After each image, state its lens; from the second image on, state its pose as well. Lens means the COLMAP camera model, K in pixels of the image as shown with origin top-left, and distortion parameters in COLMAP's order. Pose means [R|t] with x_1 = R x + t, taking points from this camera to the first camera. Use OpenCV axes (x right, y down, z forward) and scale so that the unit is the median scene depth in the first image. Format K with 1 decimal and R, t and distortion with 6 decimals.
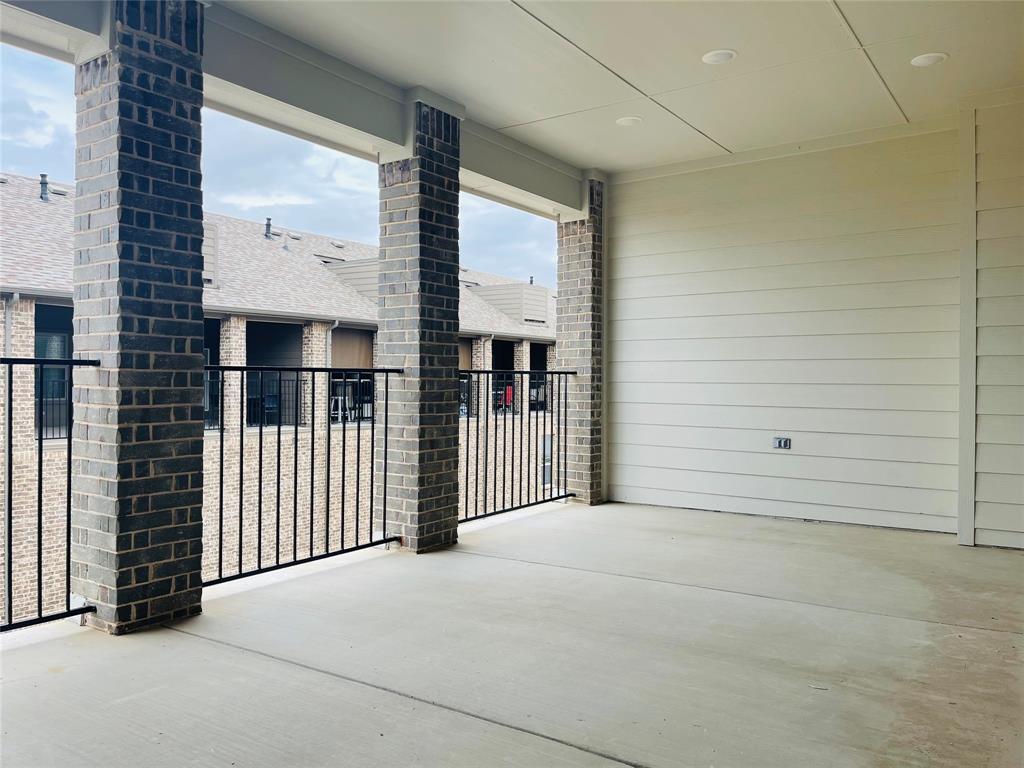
lens RADIAL K [[776.9, 0, 510.4], [0, 776.9, 379.9], [0, 0, 1]] dist [0.065325, -0.091771]
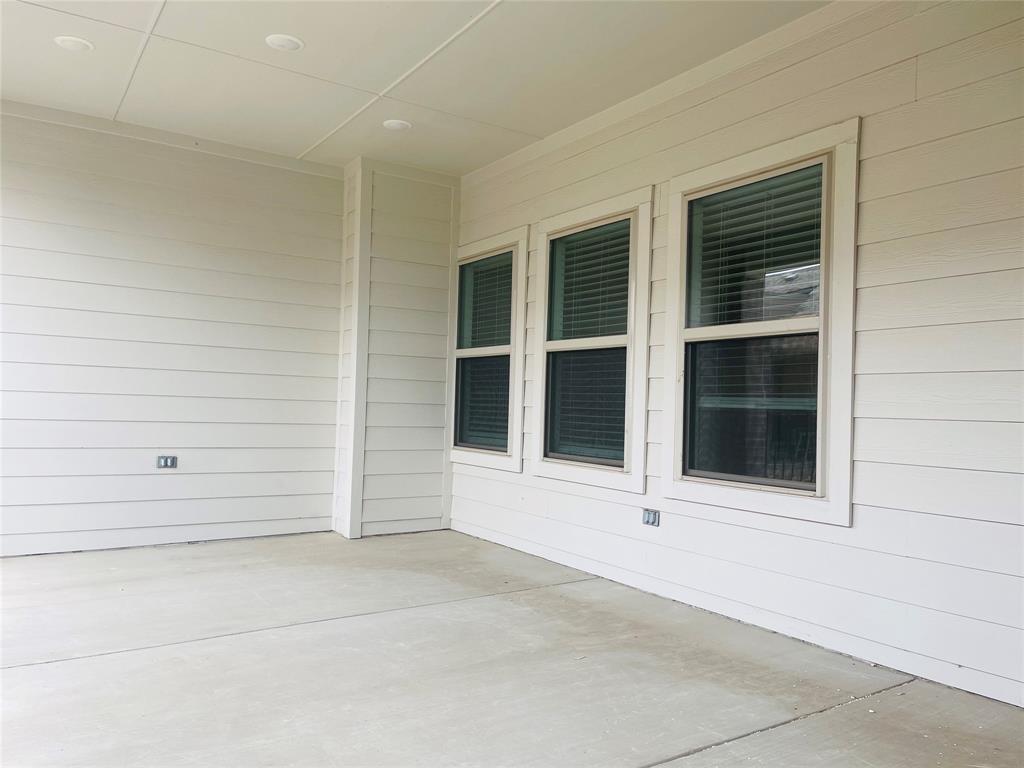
lens RADIAL K [[776.9, 0, 511.9], [0, 776.9, 388.2], [0, 0, 1]] dist [0.065325, -0.091771]
pose [[0.363831, 0.029711, 0.930991, -0.700622], [-0.030164, 0.999343, -0.020104, 0.003923], [-0.930977, -0.020768, 0.364488, 0.599294]]
